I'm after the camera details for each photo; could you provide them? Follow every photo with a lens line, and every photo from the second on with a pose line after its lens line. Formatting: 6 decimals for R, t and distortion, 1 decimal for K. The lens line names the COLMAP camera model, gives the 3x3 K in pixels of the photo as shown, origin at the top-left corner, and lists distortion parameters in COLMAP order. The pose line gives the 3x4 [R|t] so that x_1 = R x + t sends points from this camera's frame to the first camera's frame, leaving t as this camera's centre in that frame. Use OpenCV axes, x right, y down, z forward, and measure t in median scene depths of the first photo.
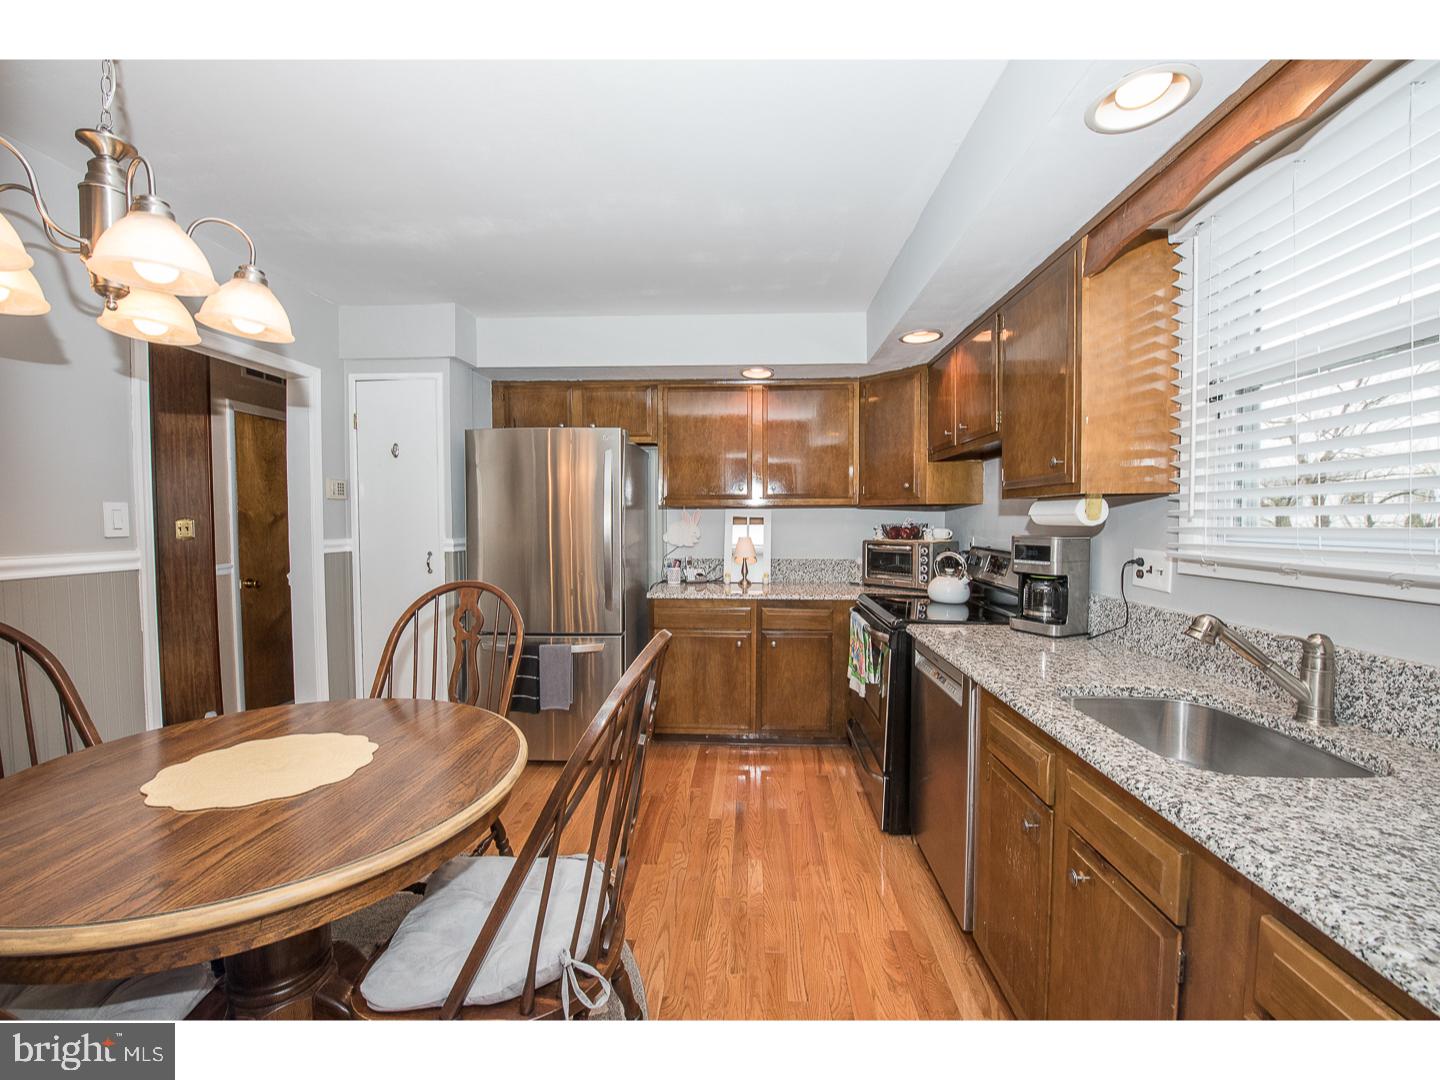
lens RADIAL K [[575.9, 0, 720.0], [0, 575.9, 540.0], [0, 0, 1]] dist [-0.000210, -0.000004]
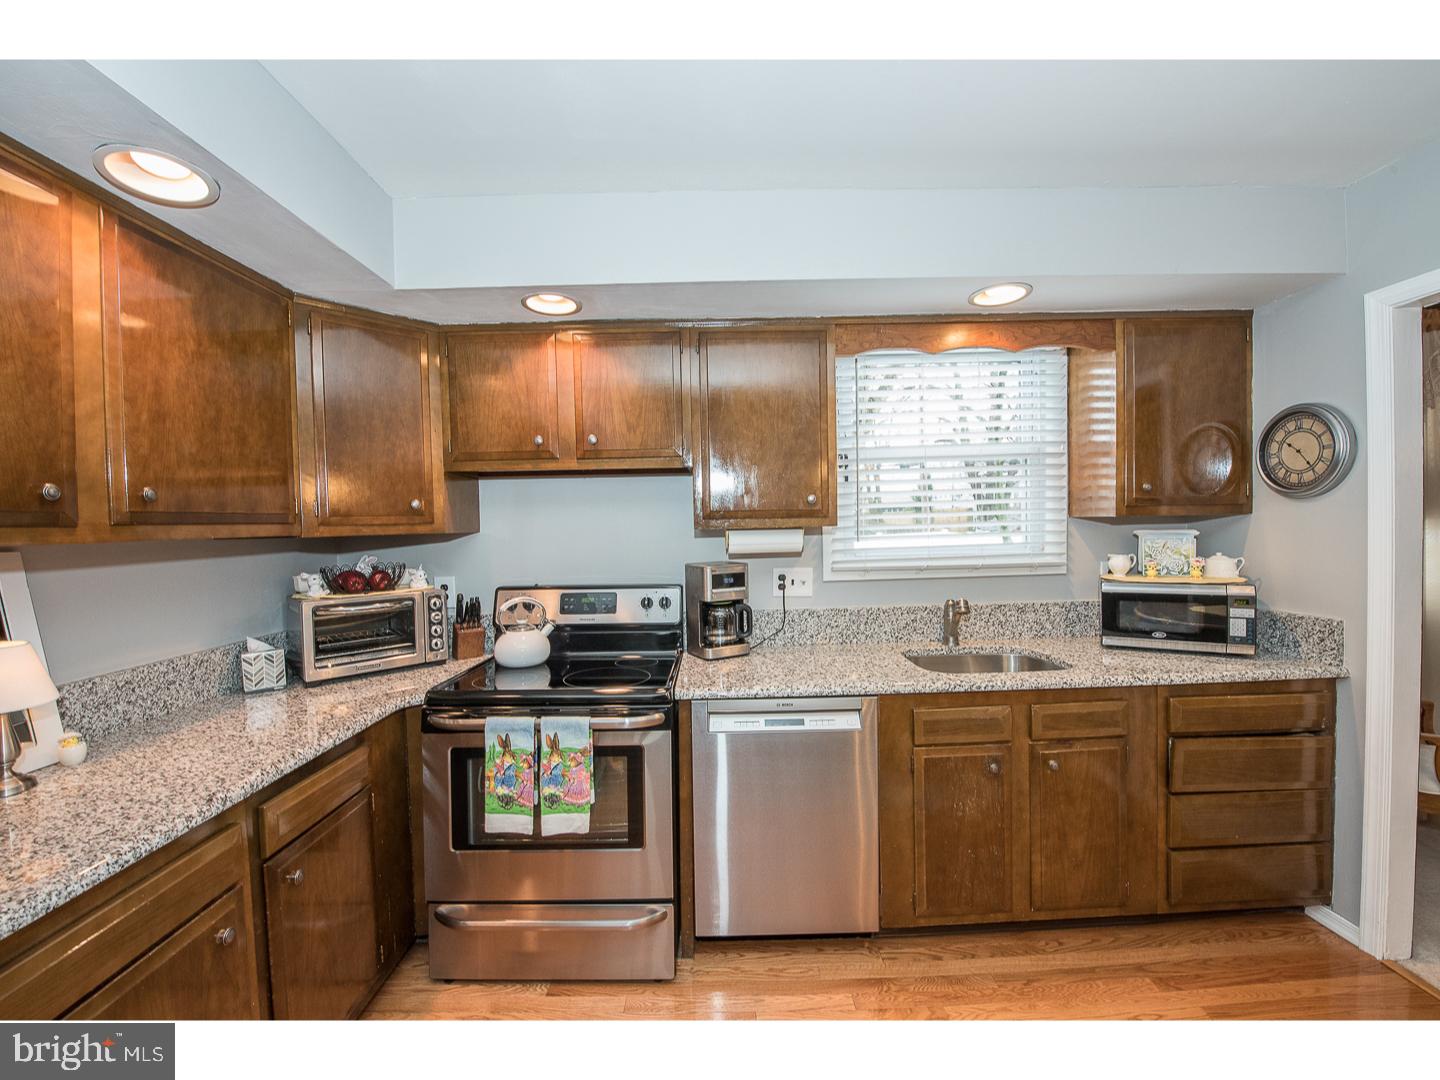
lens RADIAL K [[575.9, 0, 720.0], [0, 575.9, 540.0], [0, 0, 1]] dist [-0.000210, -0.000004]
pose [[-0.075210, -0.031159, 0.996681, -0.482829], [0.065967, 0.997167, 0.036152, -0.089909], [-0.994983, 0.068467, -0.072942, 1.090632]]
